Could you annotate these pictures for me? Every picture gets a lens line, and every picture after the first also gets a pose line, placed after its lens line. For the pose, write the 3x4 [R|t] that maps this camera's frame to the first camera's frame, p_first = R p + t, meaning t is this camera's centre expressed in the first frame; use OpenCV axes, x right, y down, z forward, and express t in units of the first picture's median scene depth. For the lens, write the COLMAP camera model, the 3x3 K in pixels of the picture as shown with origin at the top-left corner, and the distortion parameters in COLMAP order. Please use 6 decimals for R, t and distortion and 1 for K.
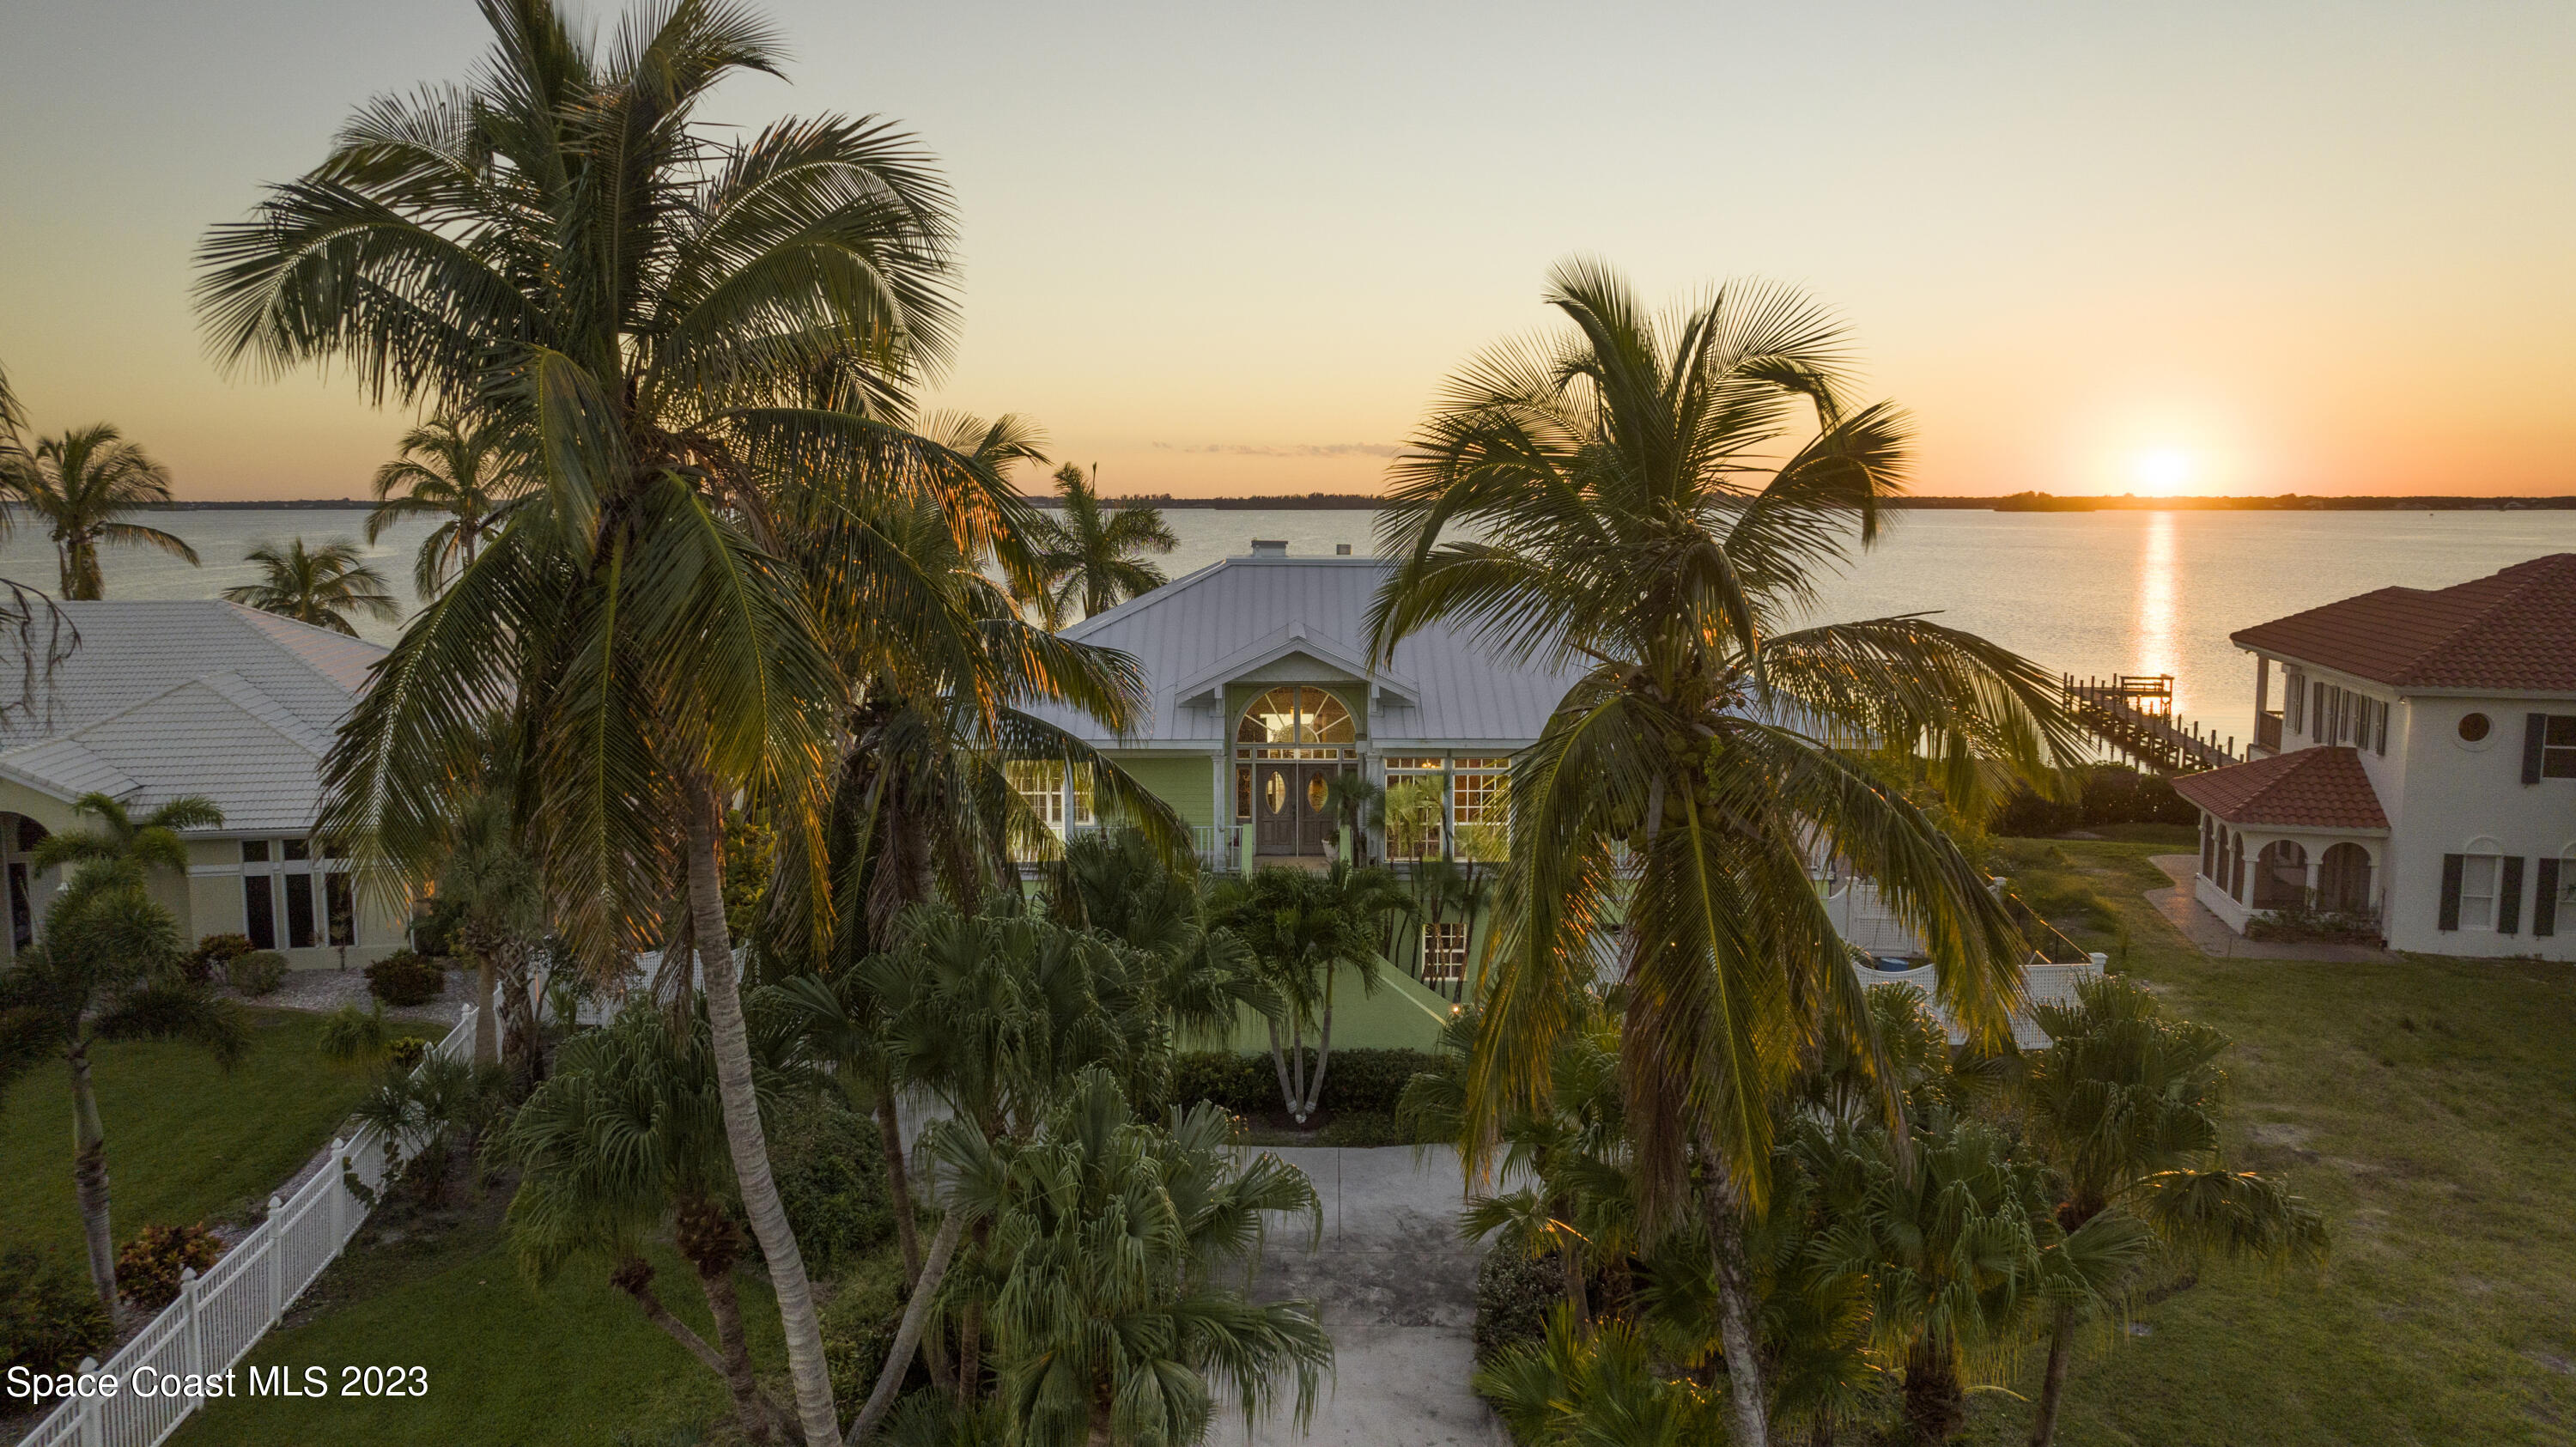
lens RADIAL K [[1818.2, 0, 1288.0], [0, 1818.2, 723.5], [0, 0, 1]] dist [-0.031968, 0.033069]
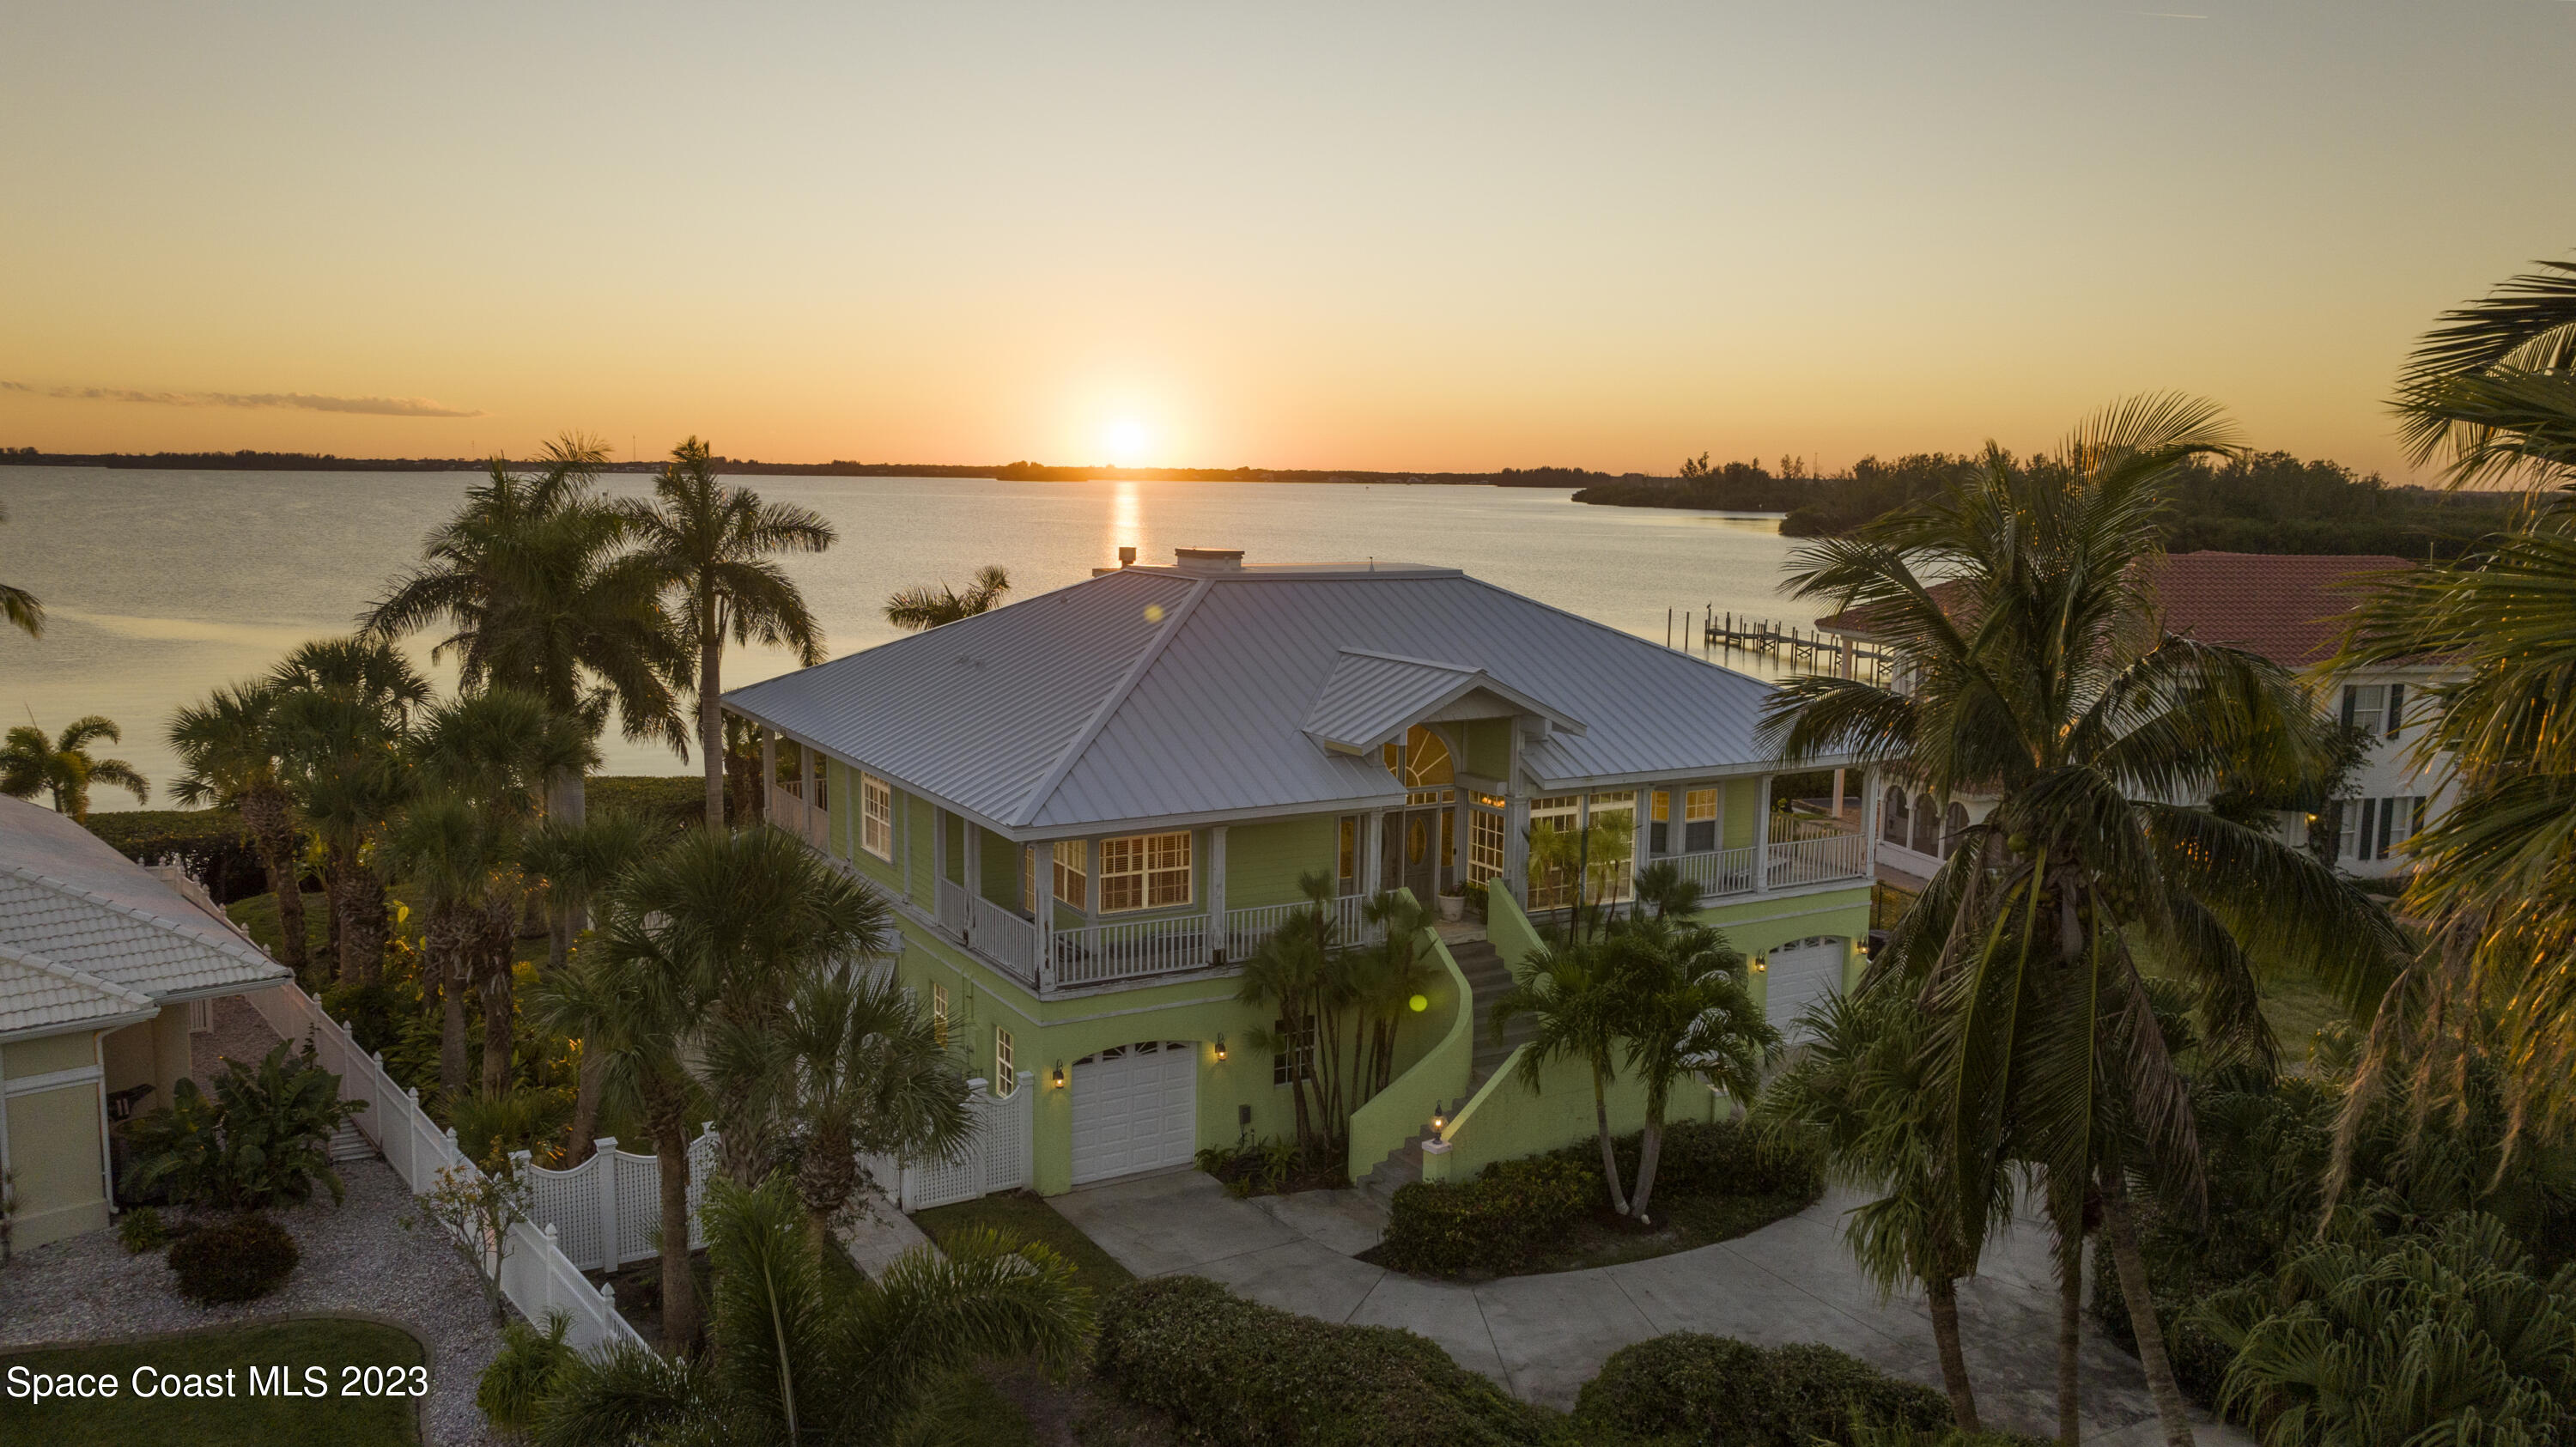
lens RADIAL K [[1850.4, 0, 1288.0], [0, 1850.4, 723.5], [0, 0, 1]] dist [-0.032155, 0.053253]
pose [[0.861706, -0.053372, 0.504593, -0.437912], [0.045254, 0.998573, 0.028339, -0.042924], [-0.505385, -0.001585, 0.862892, 0.229398]]
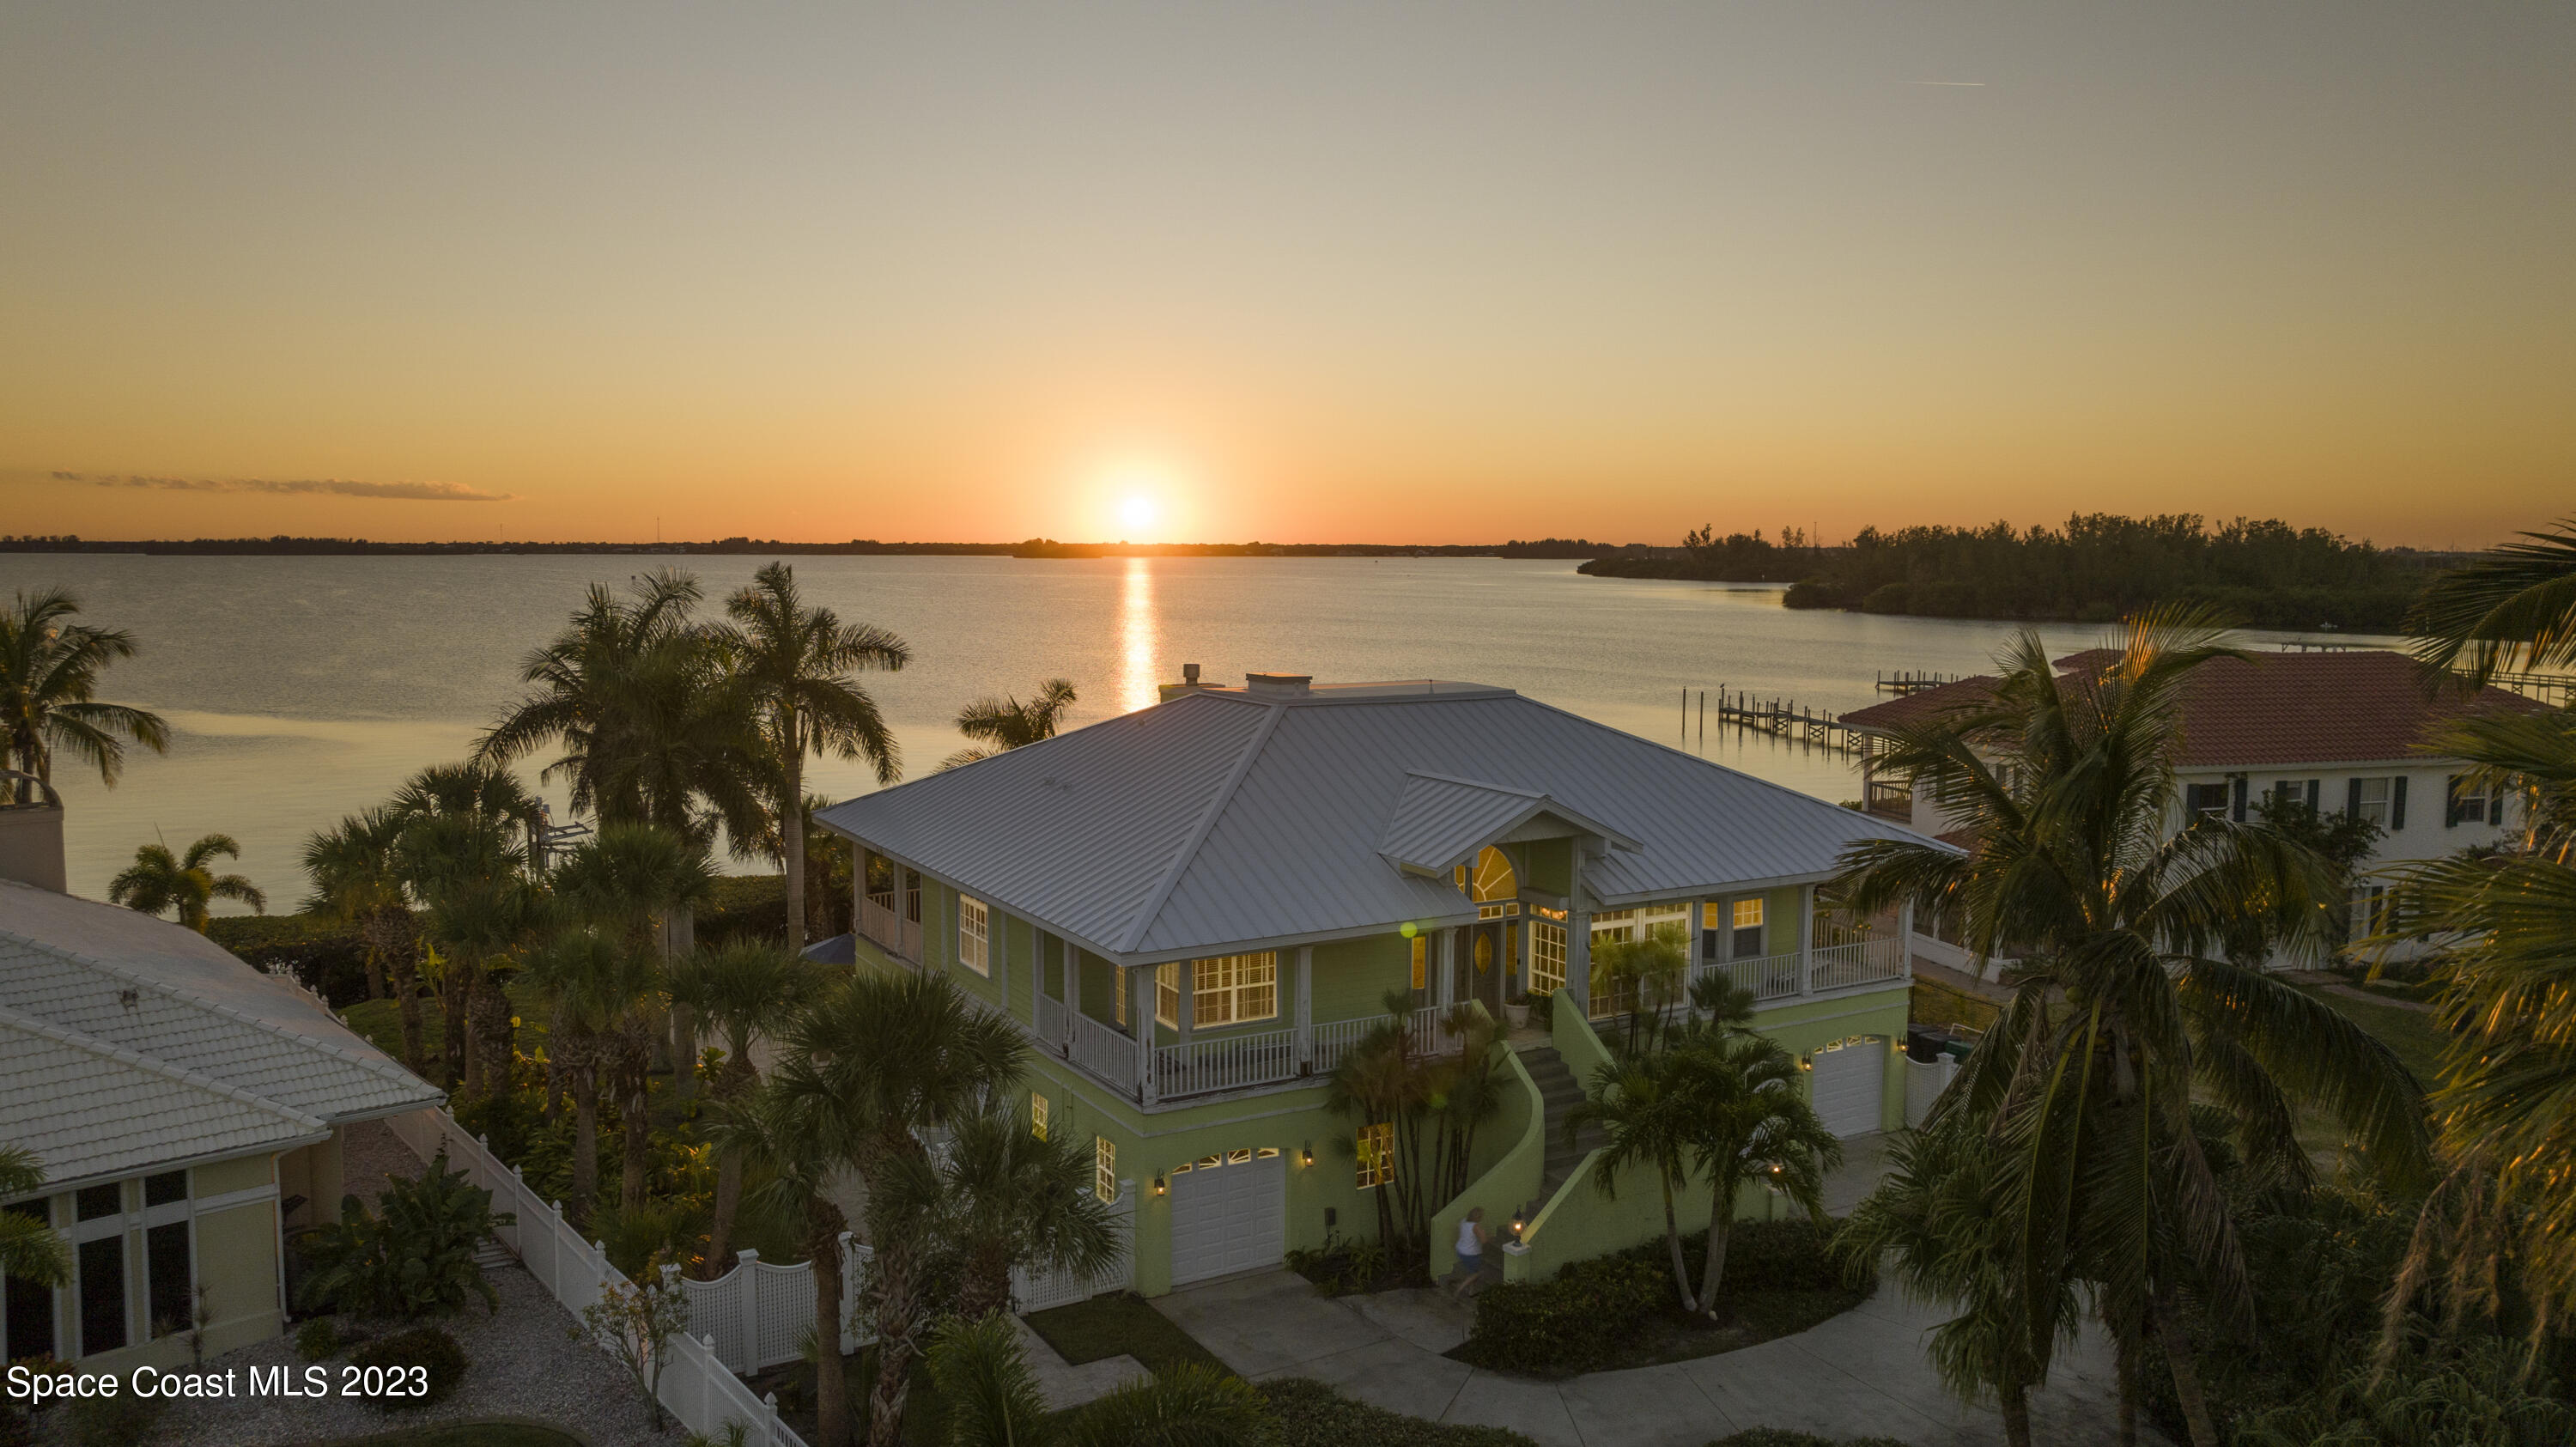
lens RADIAL K [[1821.0, 0, 1288.0], [0, 1821.0, 723.5], [0, 0, 1]] dist [-0.030653, 0.048398]
pose [[0.864313, -0.043188, 0.501097, -0.481589], [0.055449, 0.998415, -0.009589, -0.069286], [-0.499889, 0.036073, 0.865338, 0.208166]]
